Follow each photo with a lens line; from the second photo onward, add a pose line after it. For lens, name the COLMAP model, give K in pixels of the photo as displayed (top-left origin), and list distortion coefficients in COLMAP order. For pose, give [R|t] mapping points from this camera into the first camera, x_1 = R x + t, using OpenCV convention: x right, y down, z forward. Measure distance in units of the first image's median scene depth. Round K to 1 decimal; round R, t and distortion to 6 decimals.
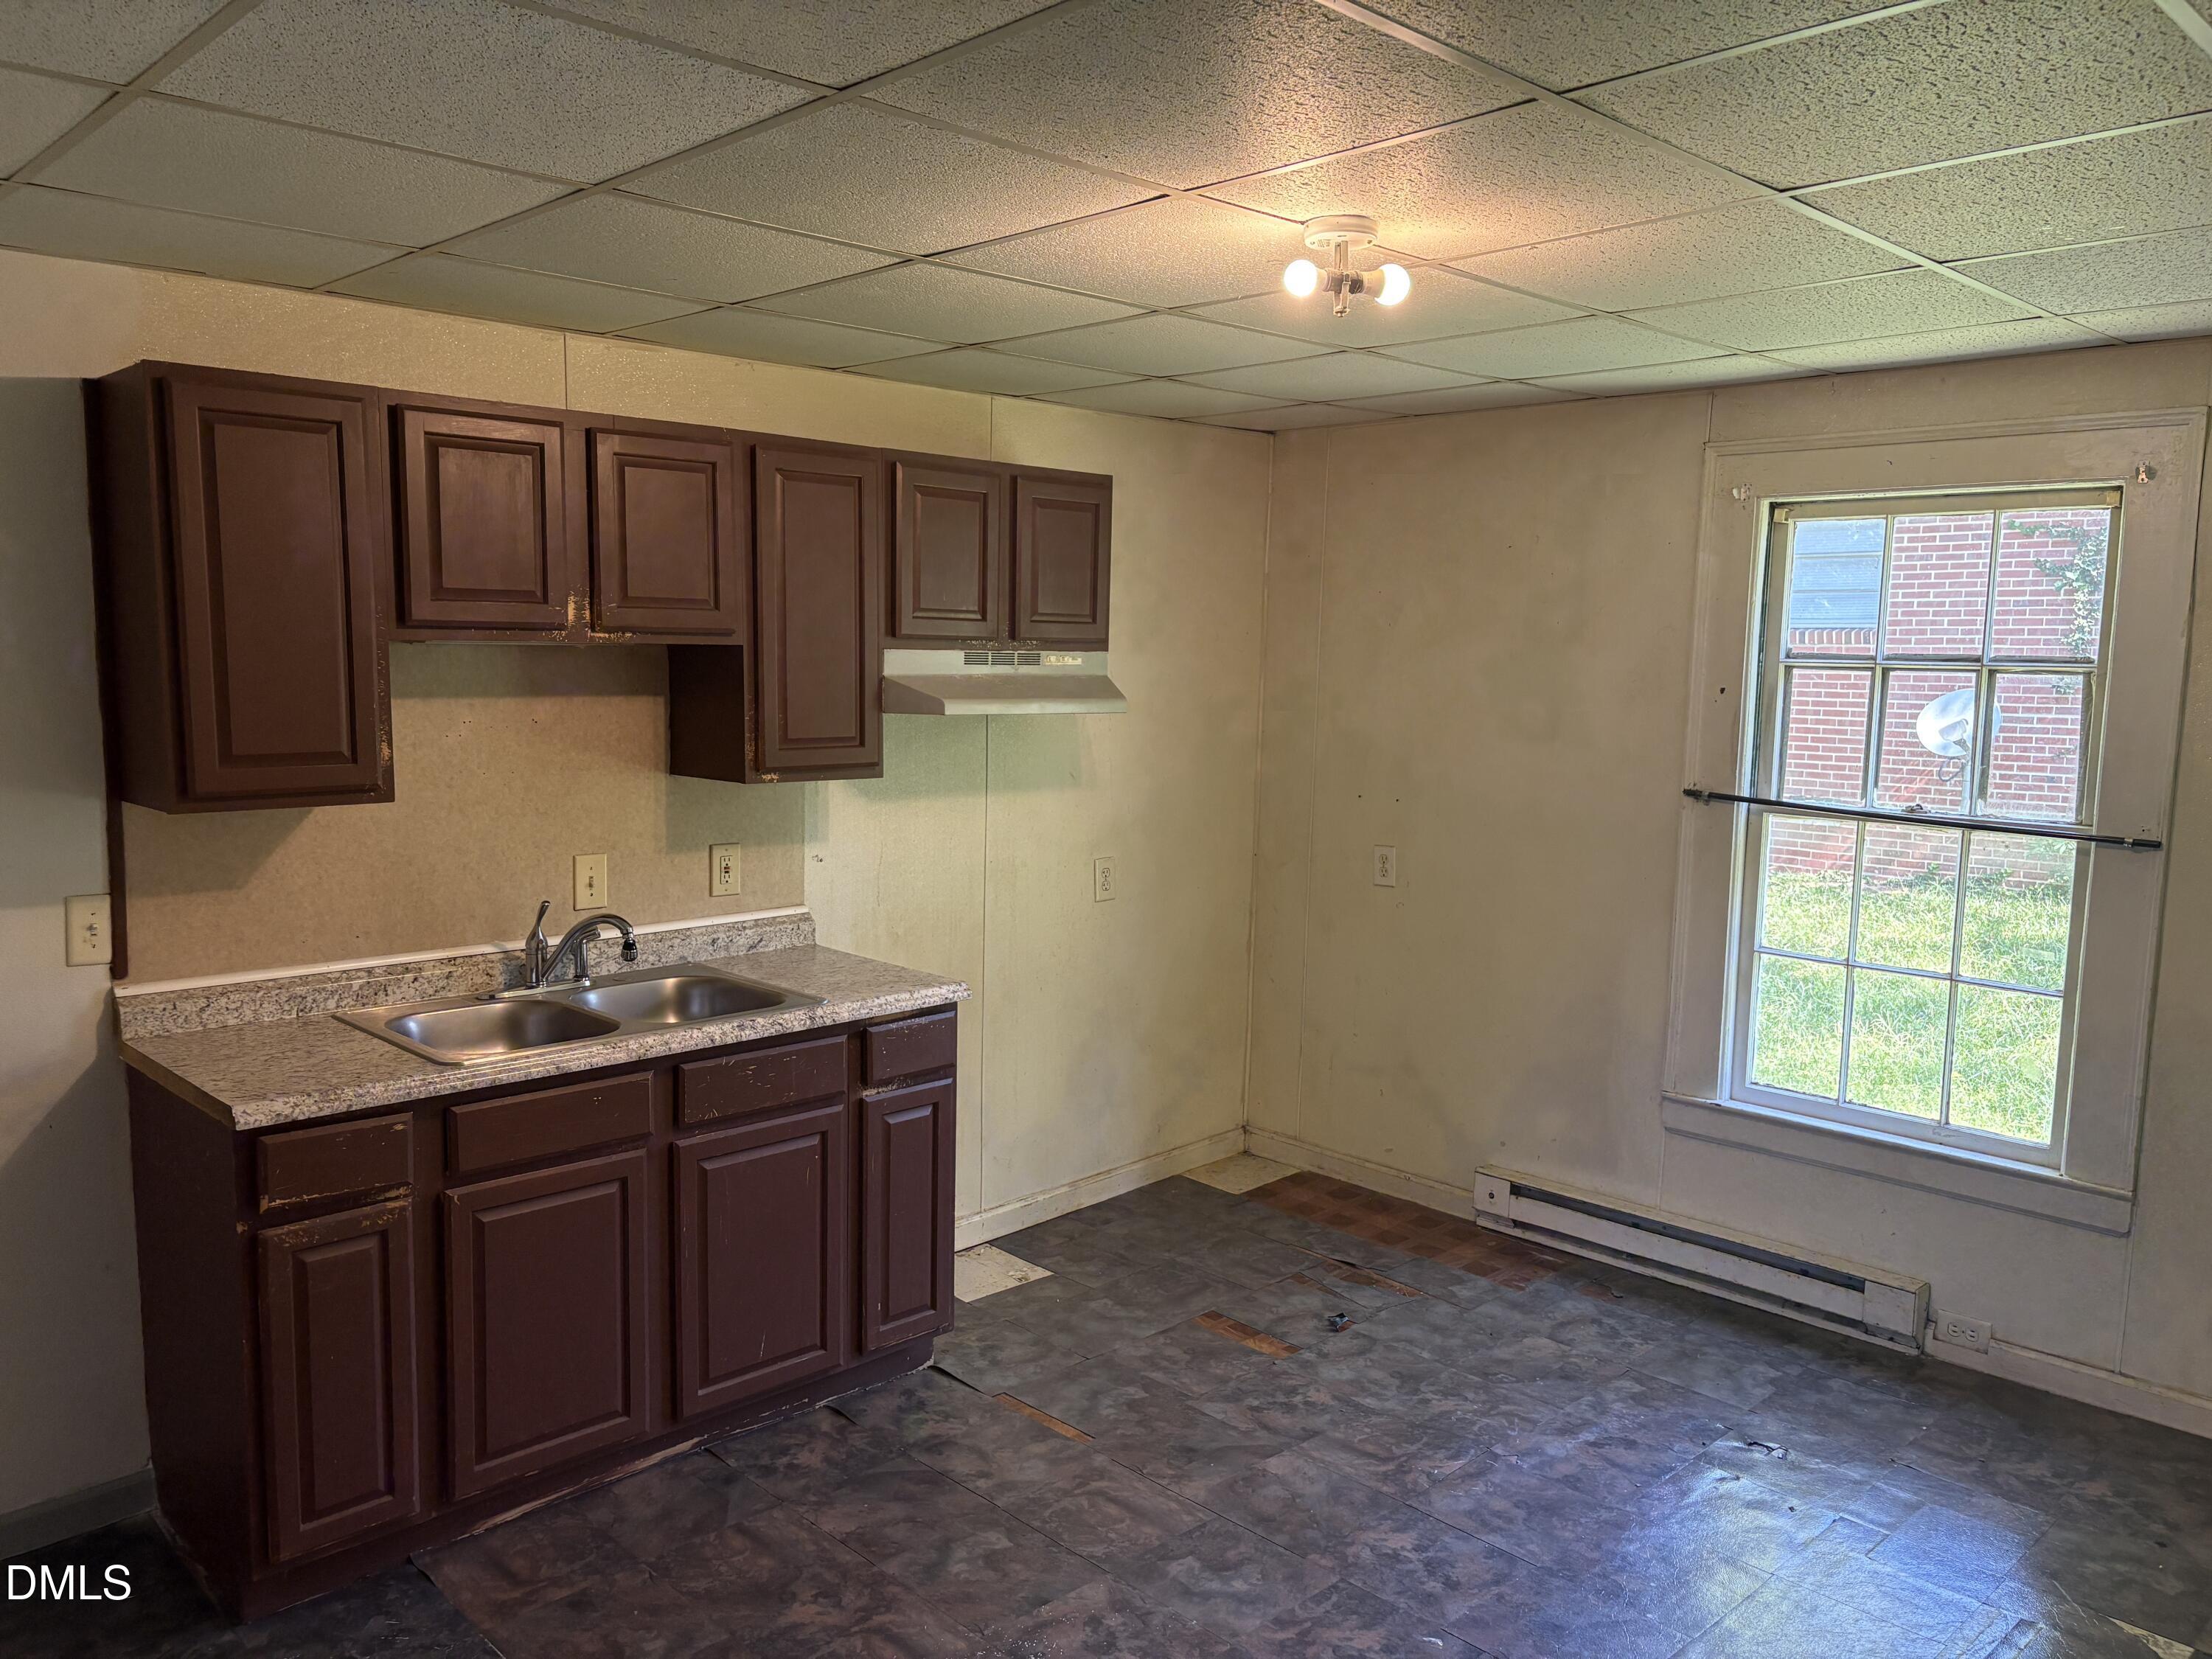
lens RADIAL K [[1686.4, 0, 1095.7], [0, 1686.4, 833.5], [0, 0, 1]] dist [0.046573, -0.056184]
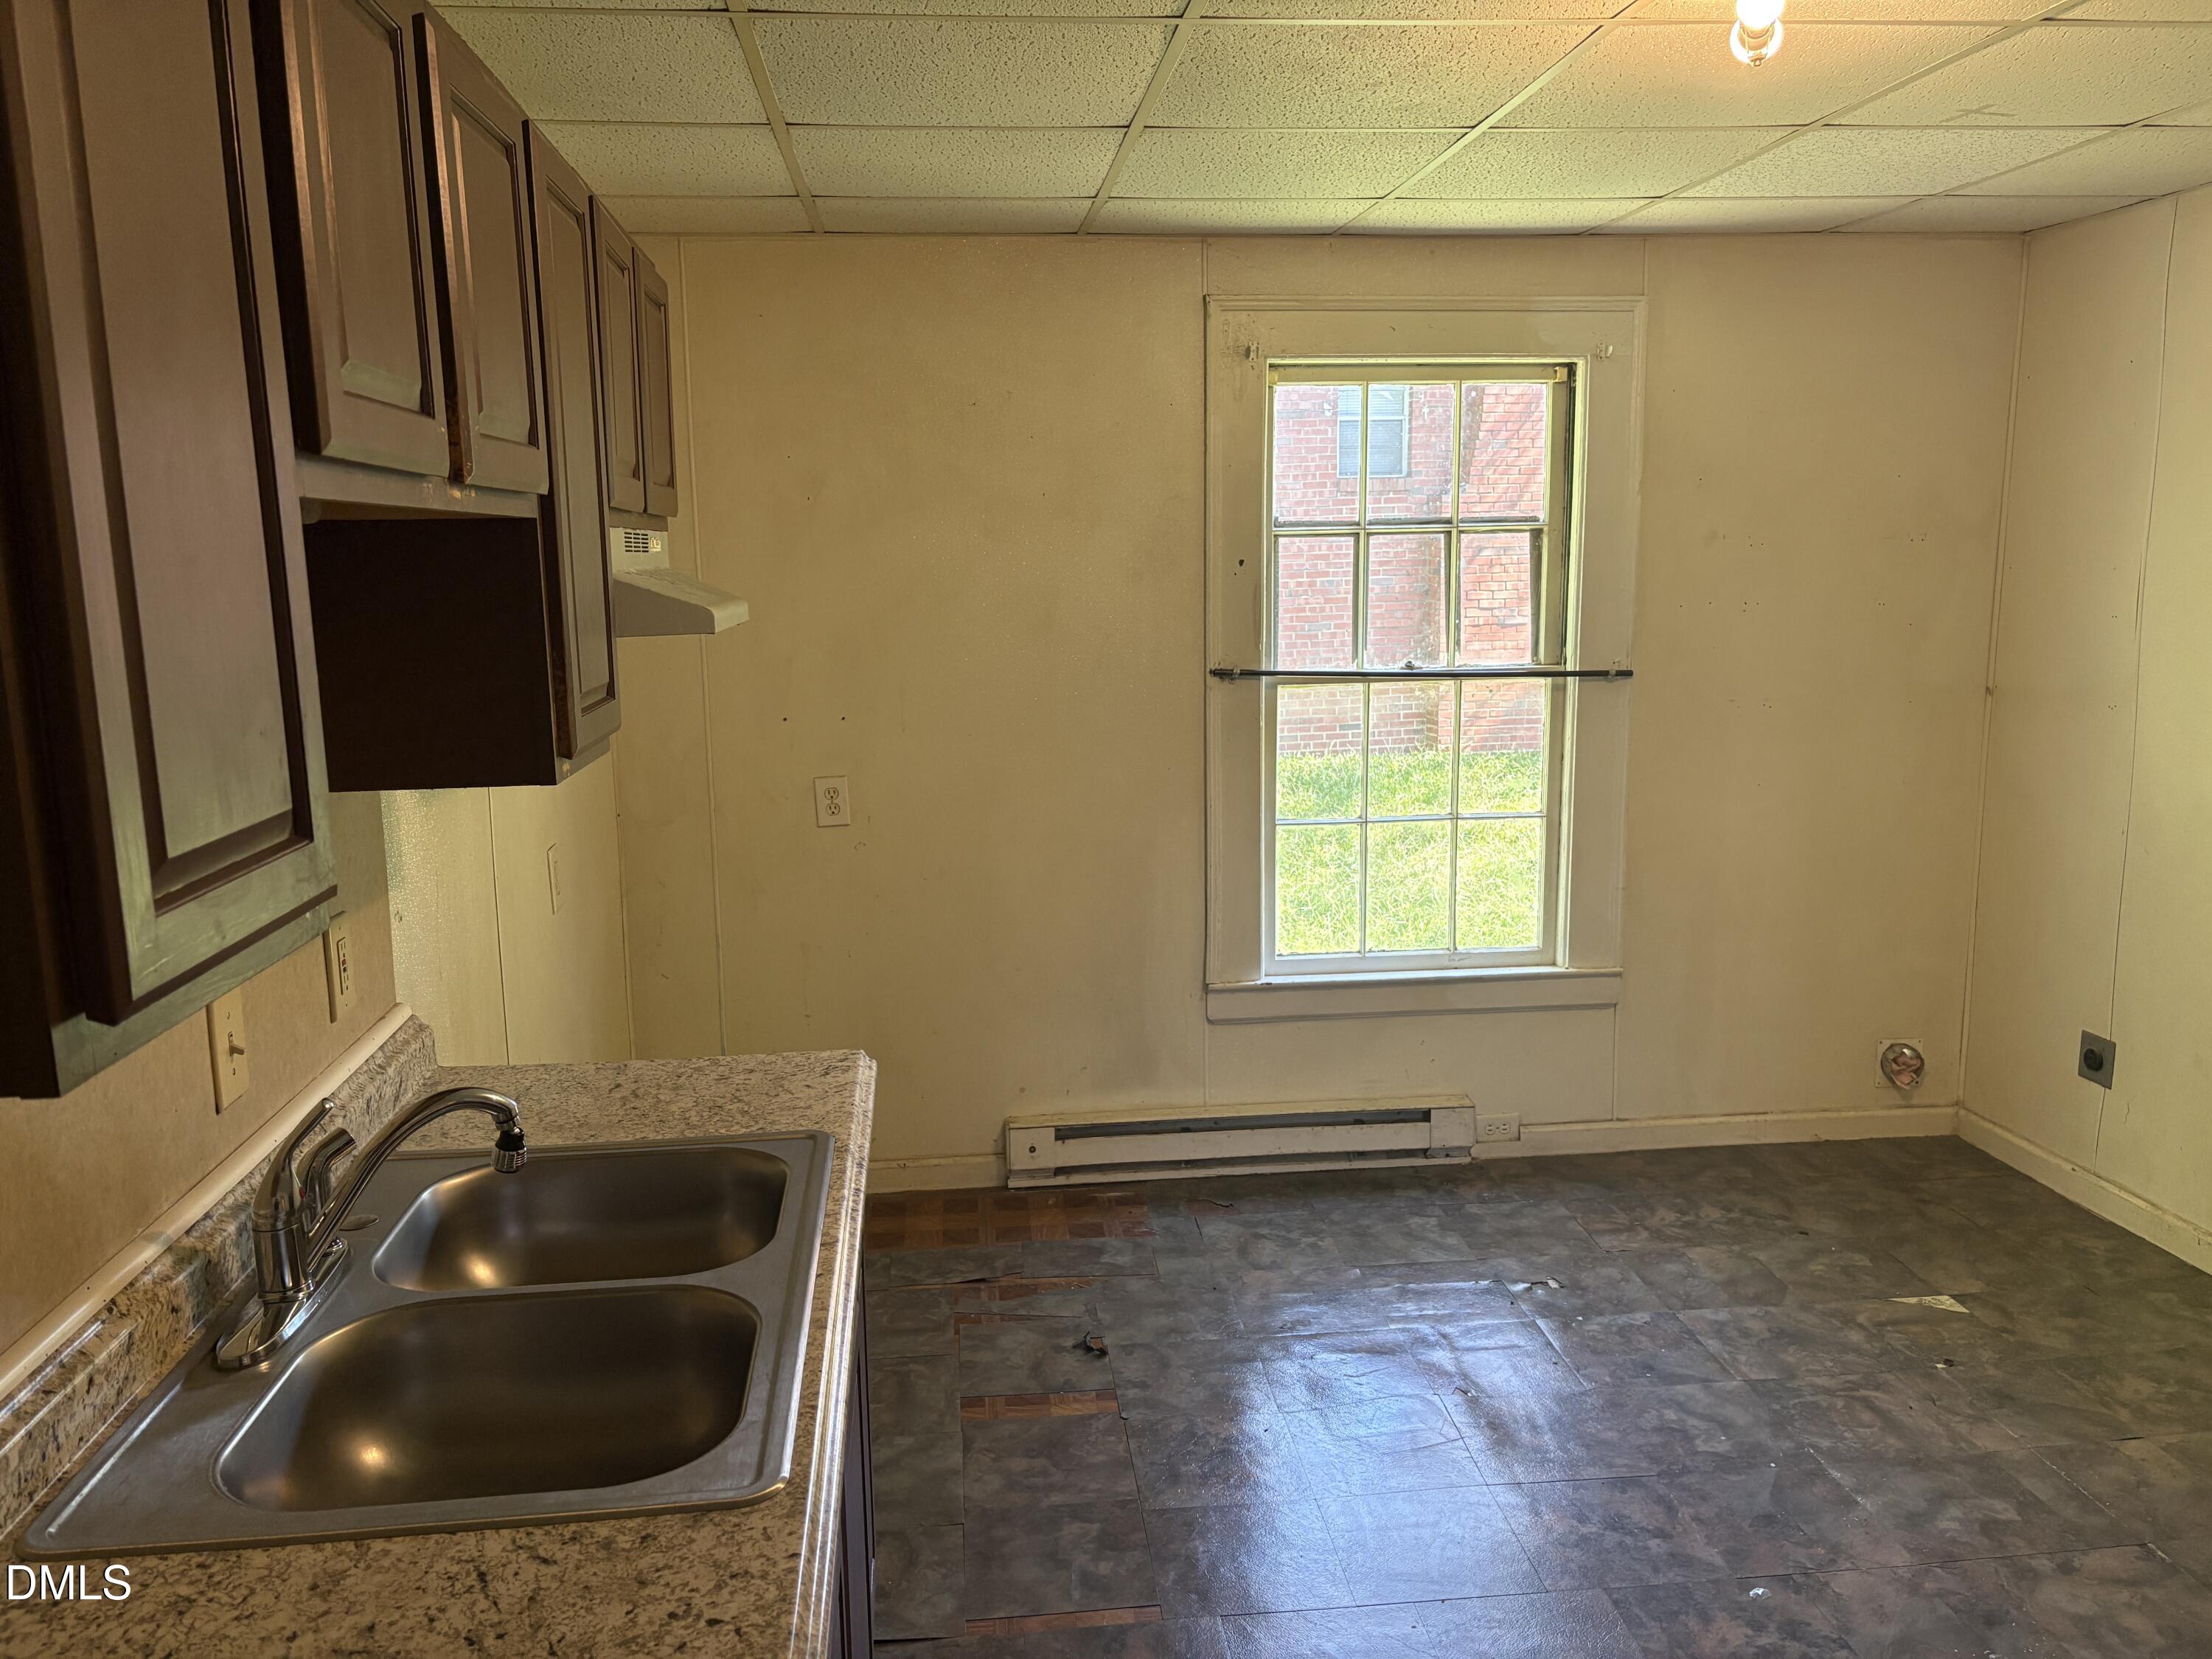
lens RADIAL K [[1686.4, 0, 1100.4], [0, 1686.4, 832.9], [0, 0, 1]] dist [0.046573, -0.056184]
pose [[0.617025, -0.156982, 0.771127, -0.457390], [0.115735, 0.987348, 0.108393, -0.046882], [-0.778387, 0.022366, 0.627386, 0.479966]]
